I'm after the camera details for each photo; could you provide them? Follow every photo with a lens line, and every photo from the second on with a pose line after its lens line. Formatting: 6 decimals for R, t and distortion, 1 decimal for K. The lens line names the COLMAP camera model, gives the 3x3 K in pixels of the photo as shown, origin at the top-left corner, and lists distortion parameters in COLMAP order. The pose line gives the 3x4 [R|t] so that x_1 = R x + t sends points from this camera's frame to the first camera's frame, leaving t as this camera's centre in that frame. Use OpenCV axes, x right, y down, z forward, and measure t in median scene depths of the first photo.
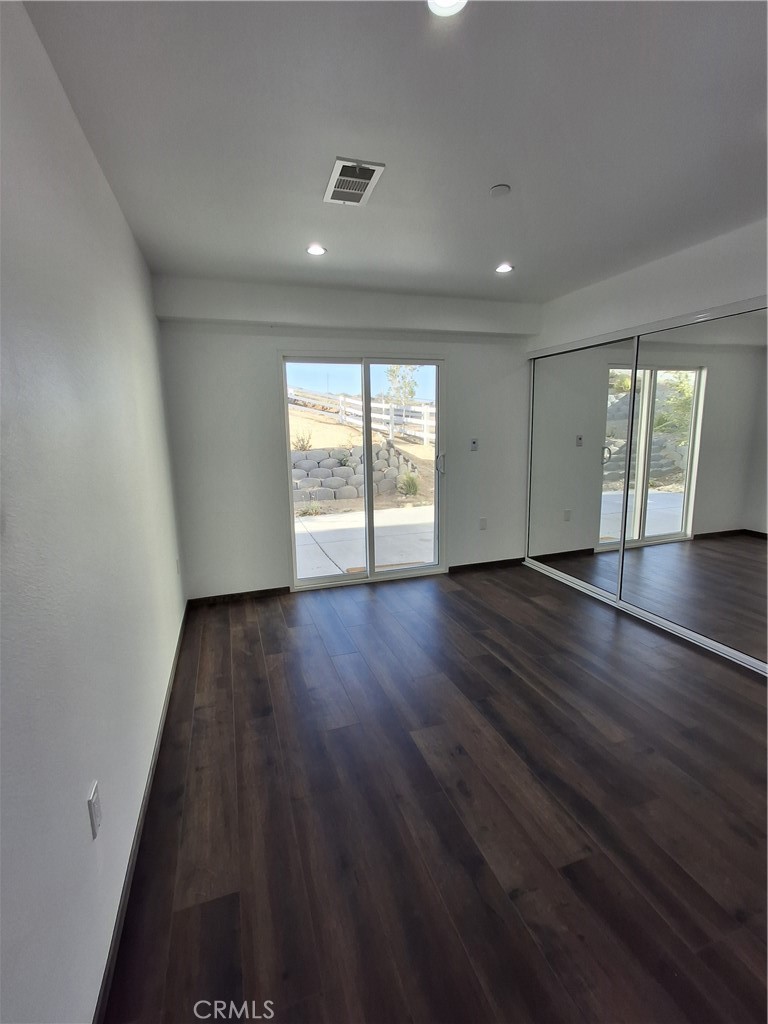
lens RADIAL K [[462.6, 0, 381.1], [0, 462.6, 513.3], [0, 0, 1]] dist [-0.000452, 0.004311]
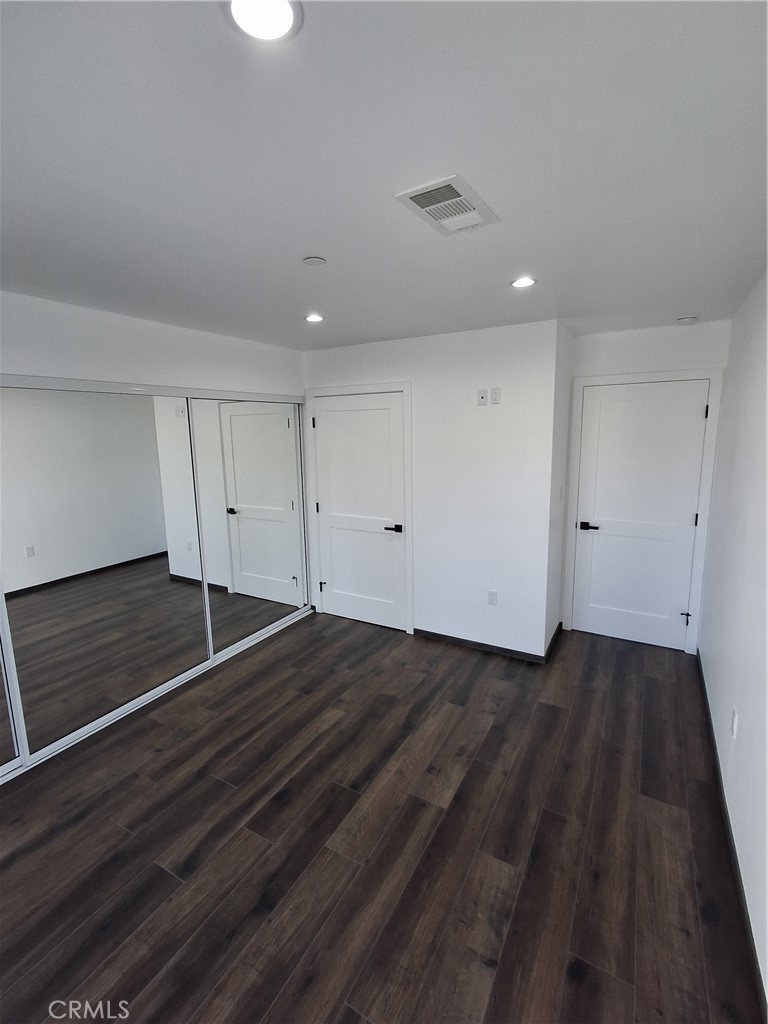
lens RADIAL K [[462.6, 0, 381.8], [0, 462.6, 506.2], [0, 0, 1]] dist [-0.000452, 0.004311]
pose [[-0.663690, -0.092017, 0.742326, -0.338868], [0.175344, 0.945614, 0.273985, -0.282460], [-0.727165, 0.312003, -0.611461, 0.970076]]
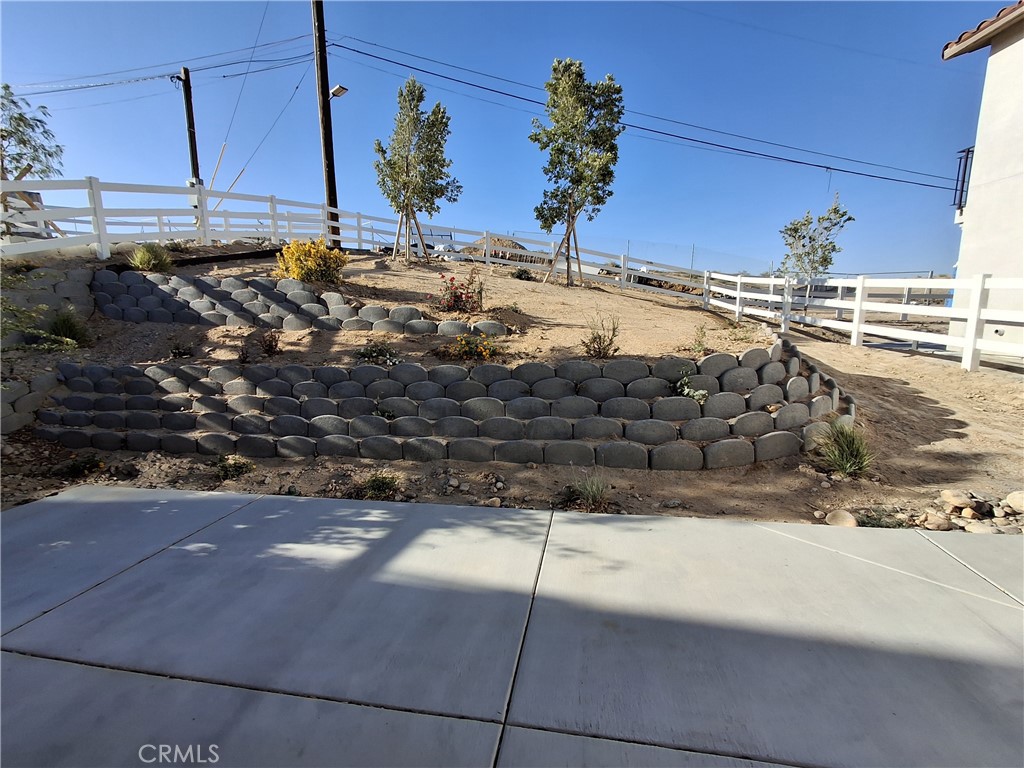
lens RADIAL K [[462.6, 0, 505.9], [0, 462.6, 387.6], [0, 0, 1]] dist [-0.000452, 0.004311]
pose [[0.877703, 0.084694, -0.471661, -0.034769], [-0.095033, 0.995472, 0.001907, -0.264894], [0.469687, 0.043149, 0.881778, 1.395181]]
